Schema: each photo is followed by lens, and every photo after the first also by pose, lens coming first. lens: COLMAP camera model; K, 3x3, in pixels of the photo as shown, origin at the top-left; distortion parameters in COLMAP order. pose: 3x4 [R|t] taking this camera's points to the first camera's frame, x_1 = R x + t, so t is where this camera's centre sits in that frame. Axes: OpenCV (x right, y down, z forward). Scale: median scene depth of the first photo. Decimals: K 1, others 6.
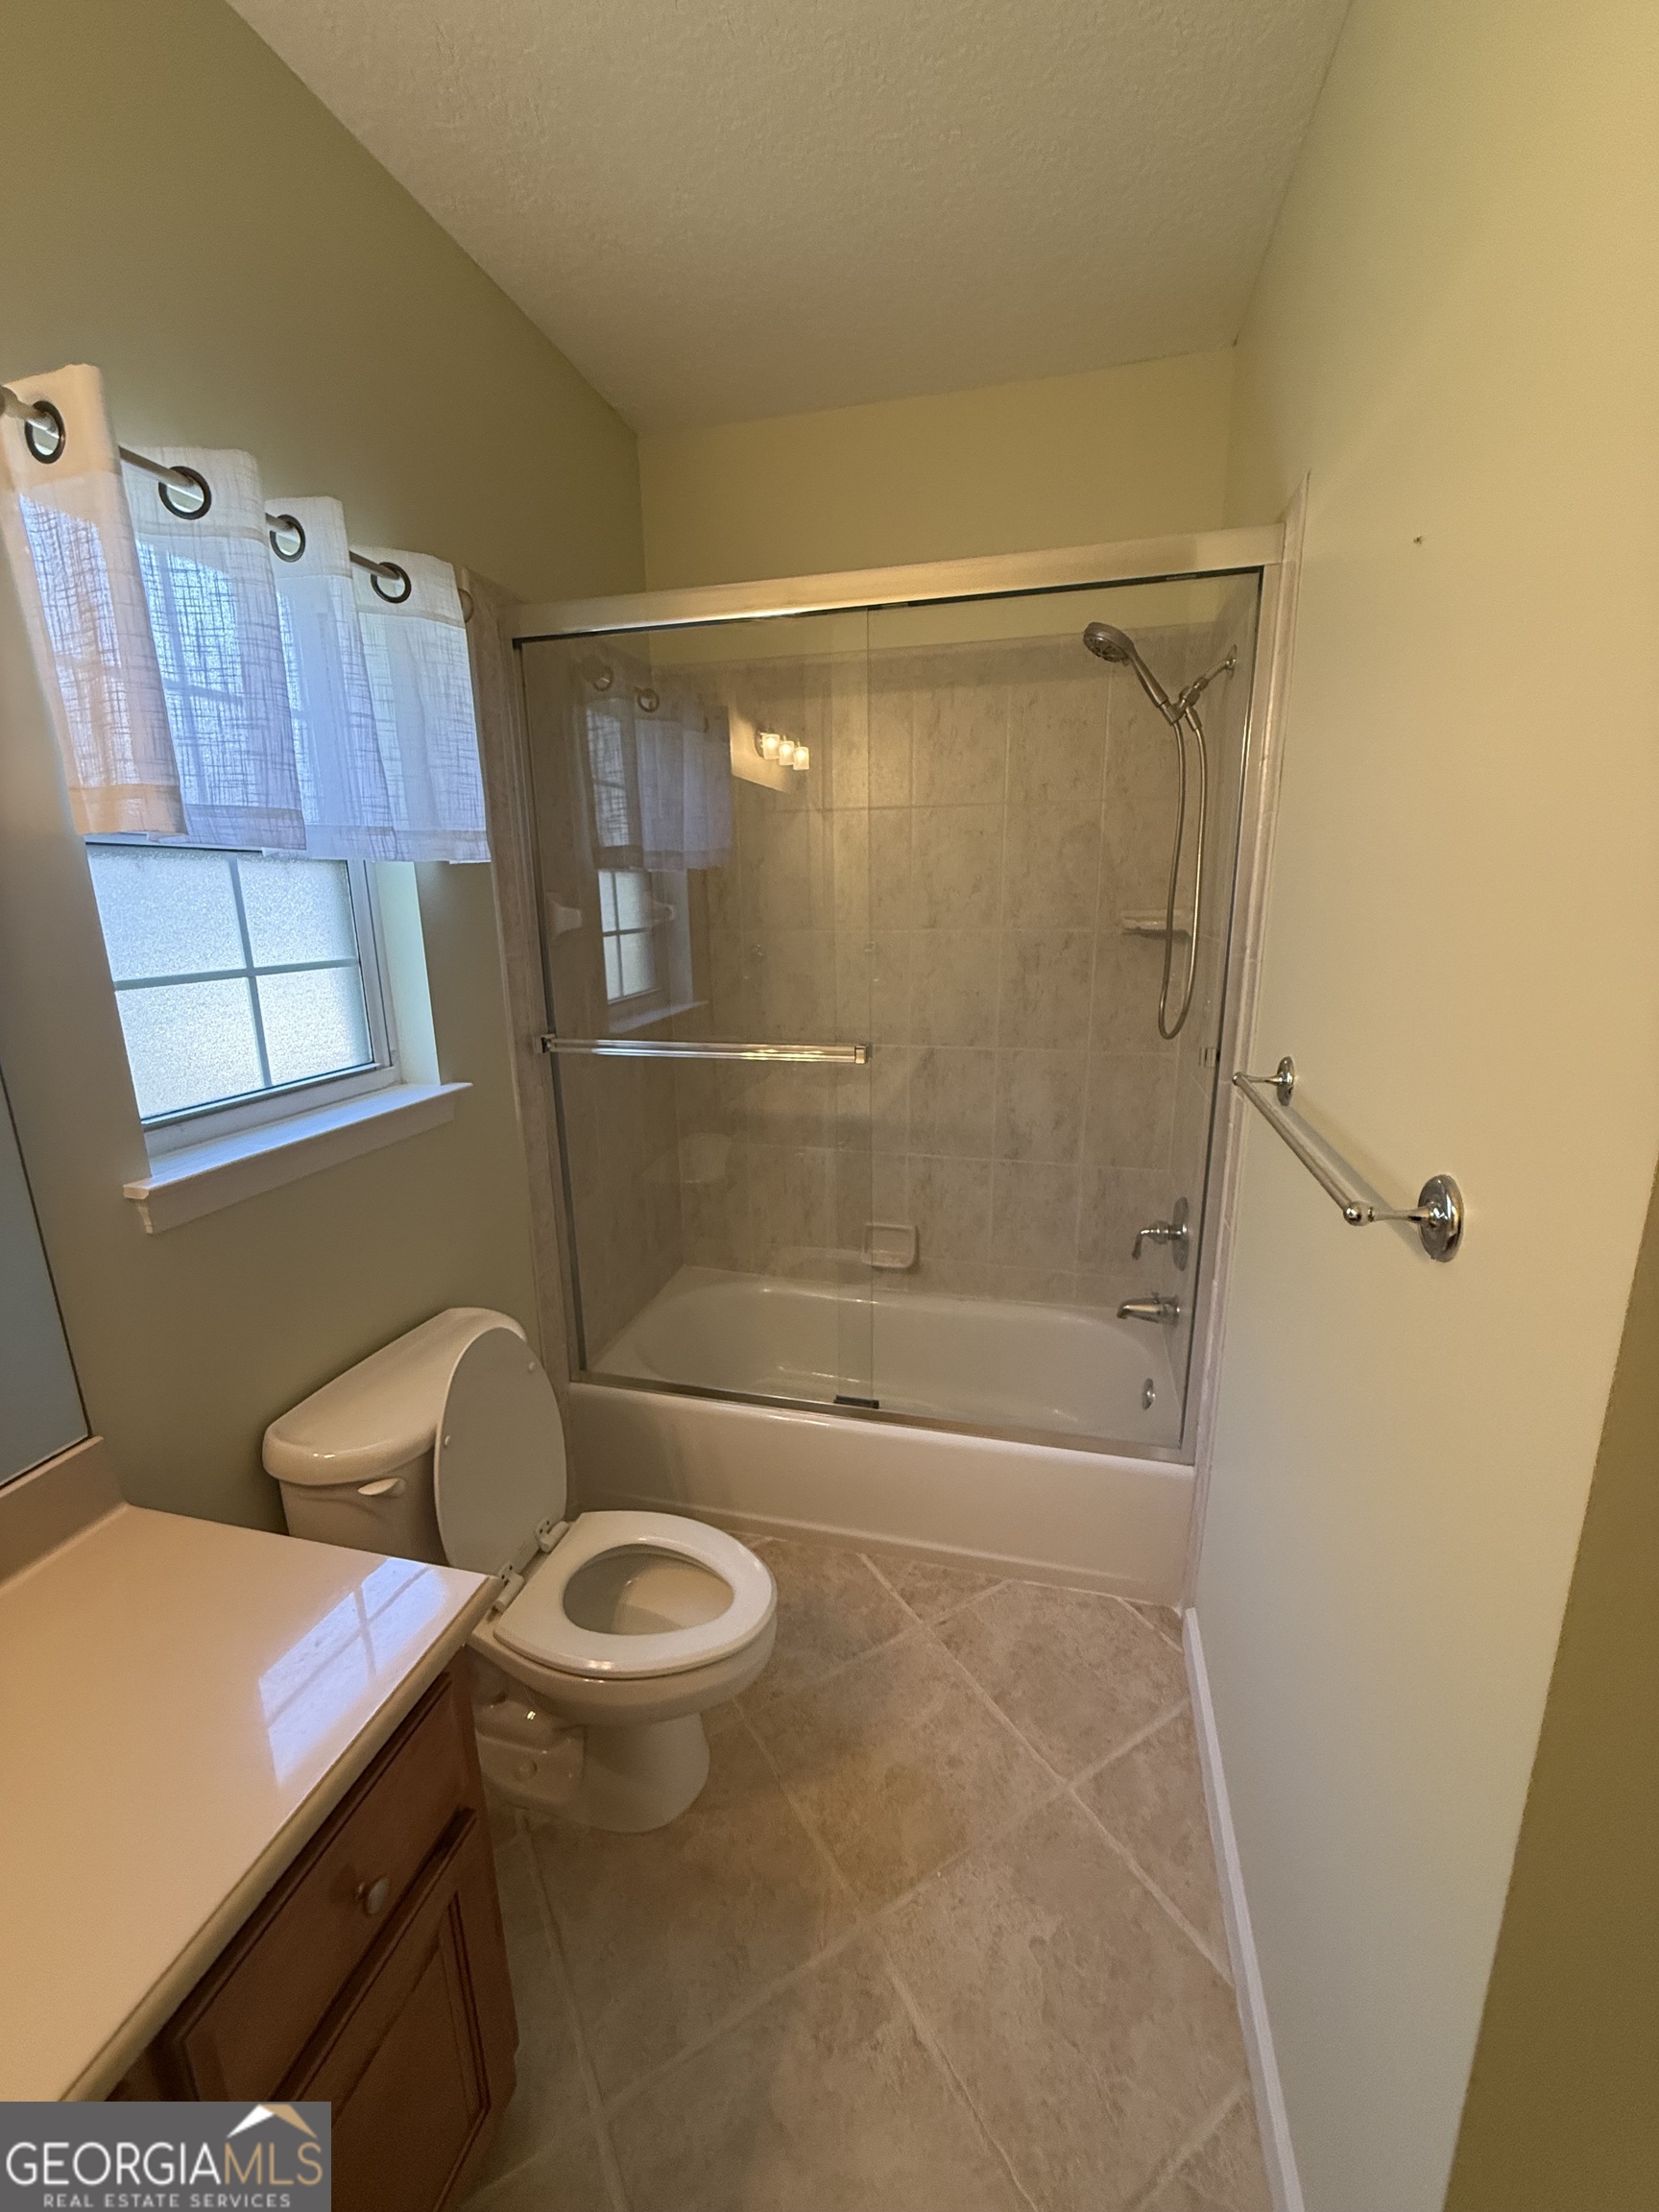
lens RADIAL K [[883.4, 0, 834.5], [0, 883.4, 1102.0], [0, 0, 1]] dist [-0.001234, 0.000409]
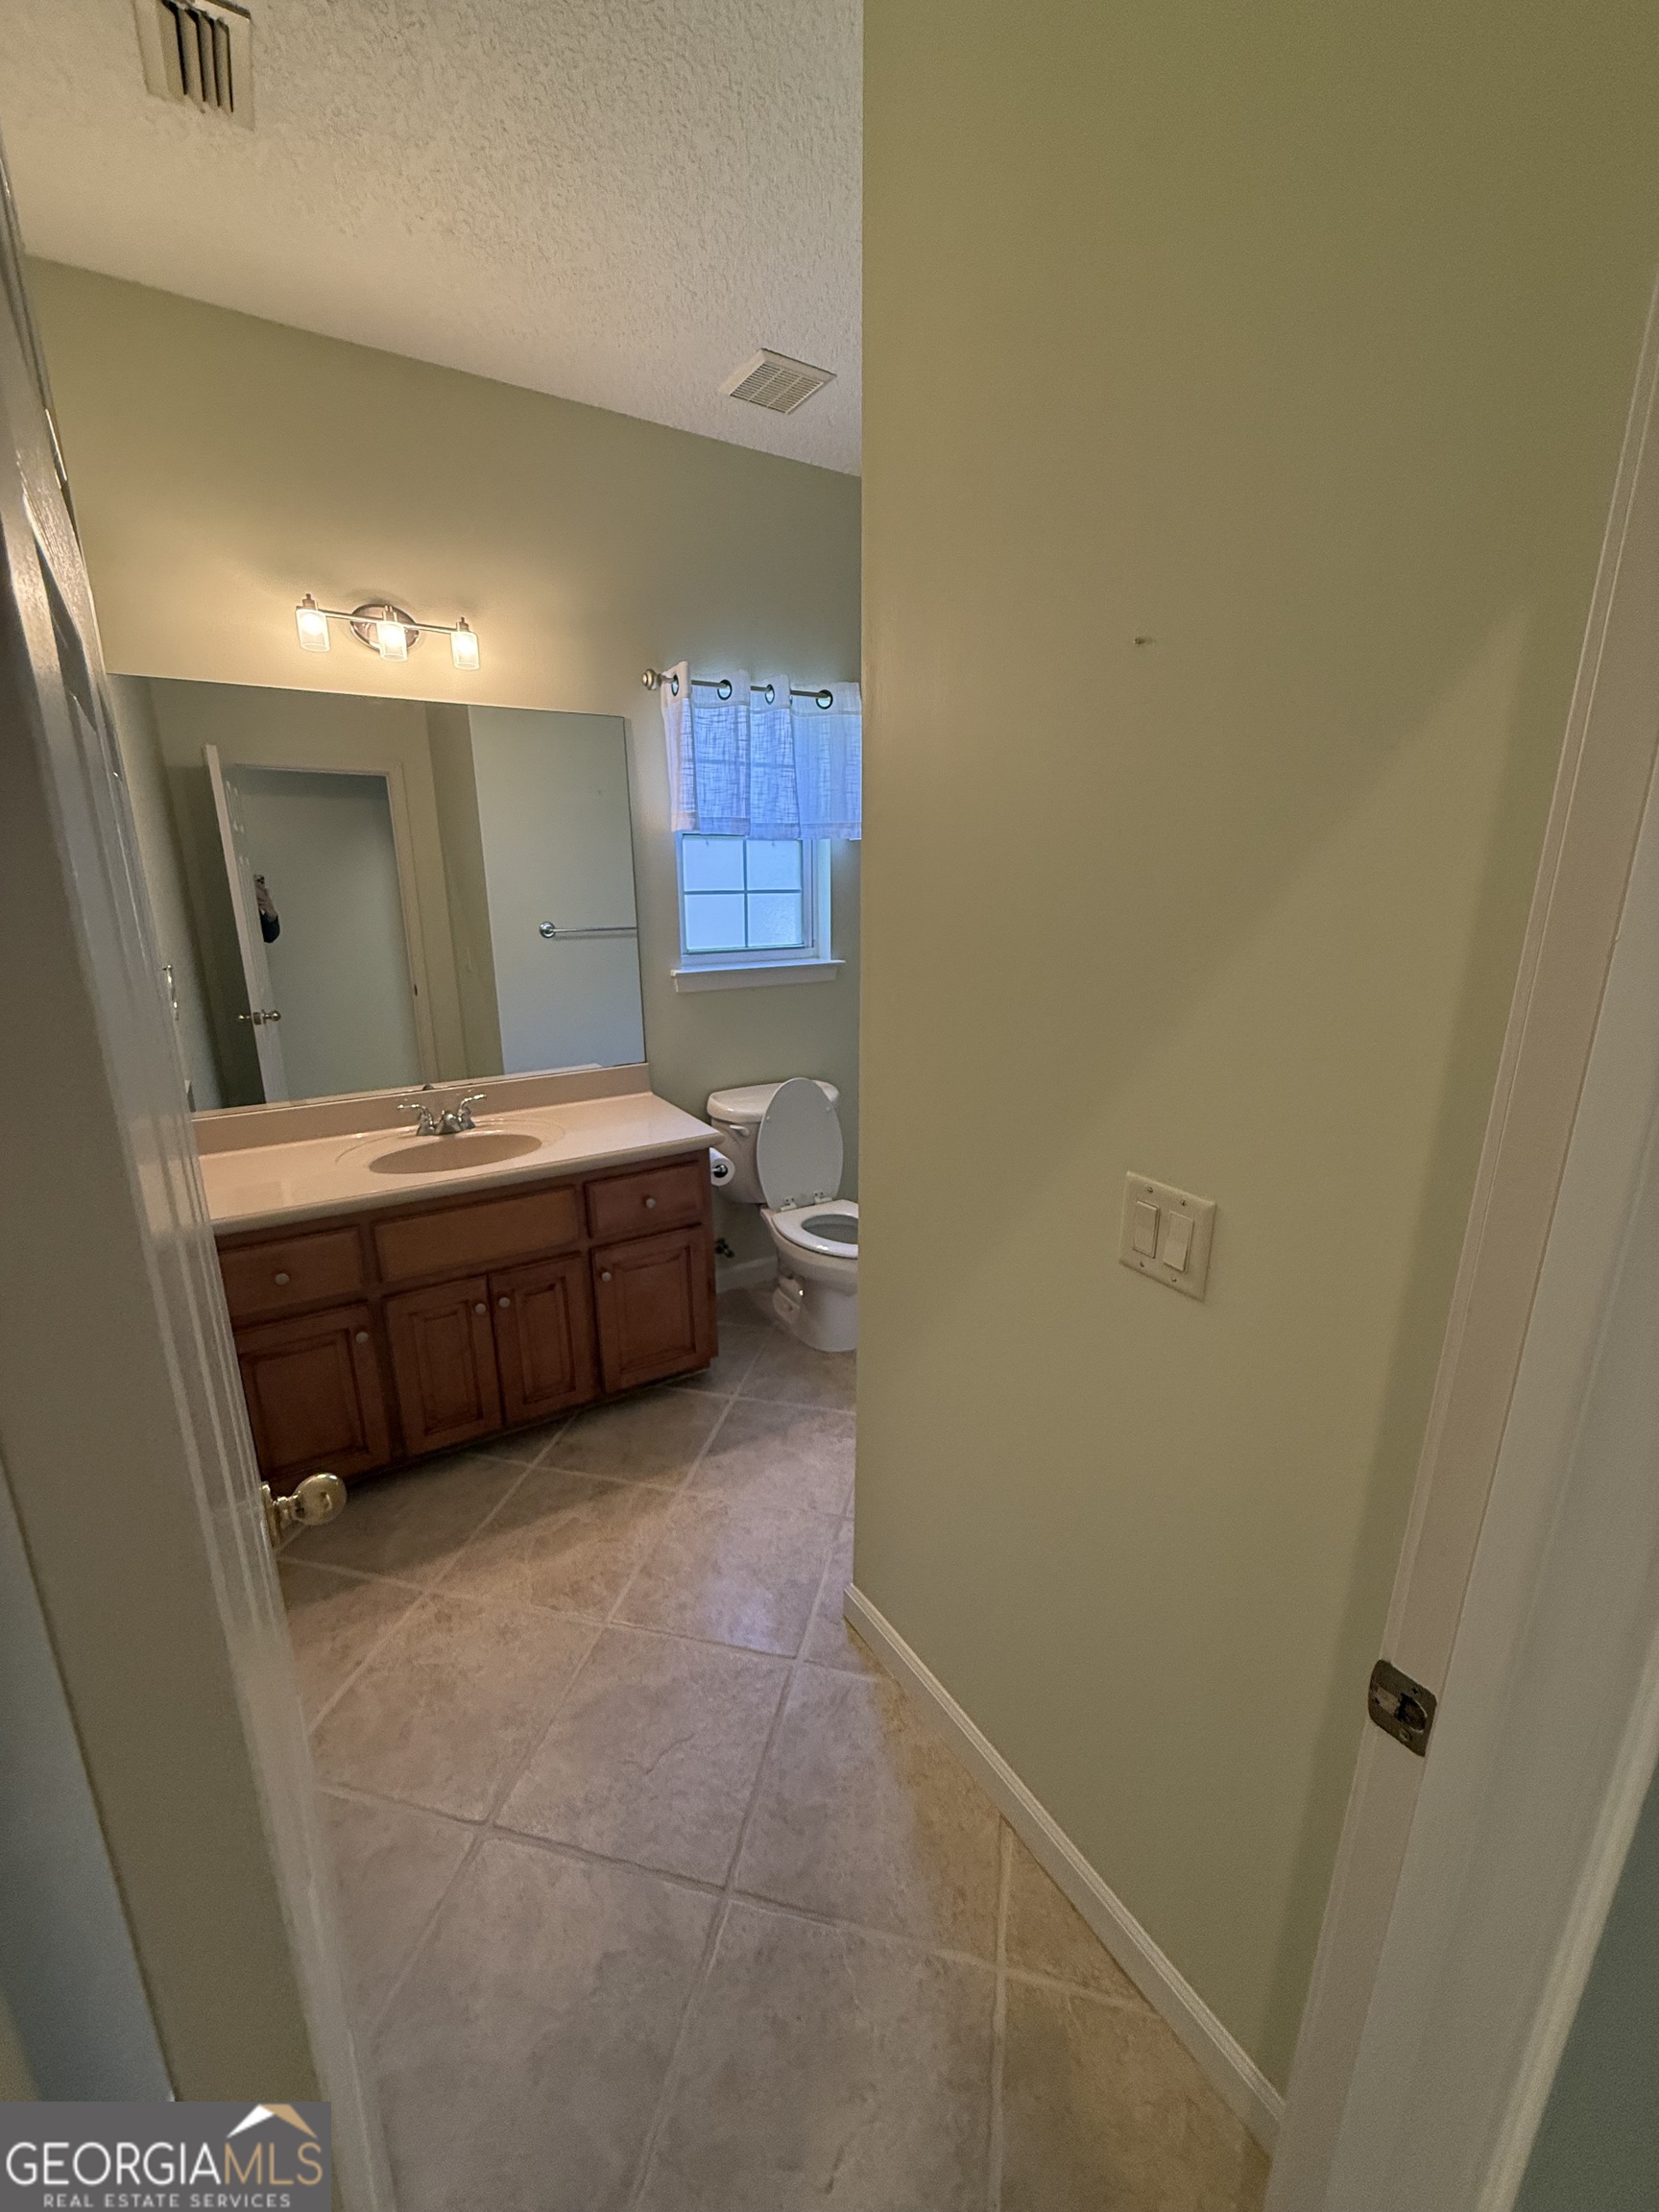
lens RADIAL K [[883.4, 0, 834.5], [0, 883.4, 1102.0], [0, 0, 1]] dist [-0.001234, 0.000409]
pose [[0.721204, 0.186374, -0.667180, 1.029189], [-0.168854, 0.981374, 0.091617, 0.122695], [0.671828, 0.046582, 0.739241, -0.429247]]
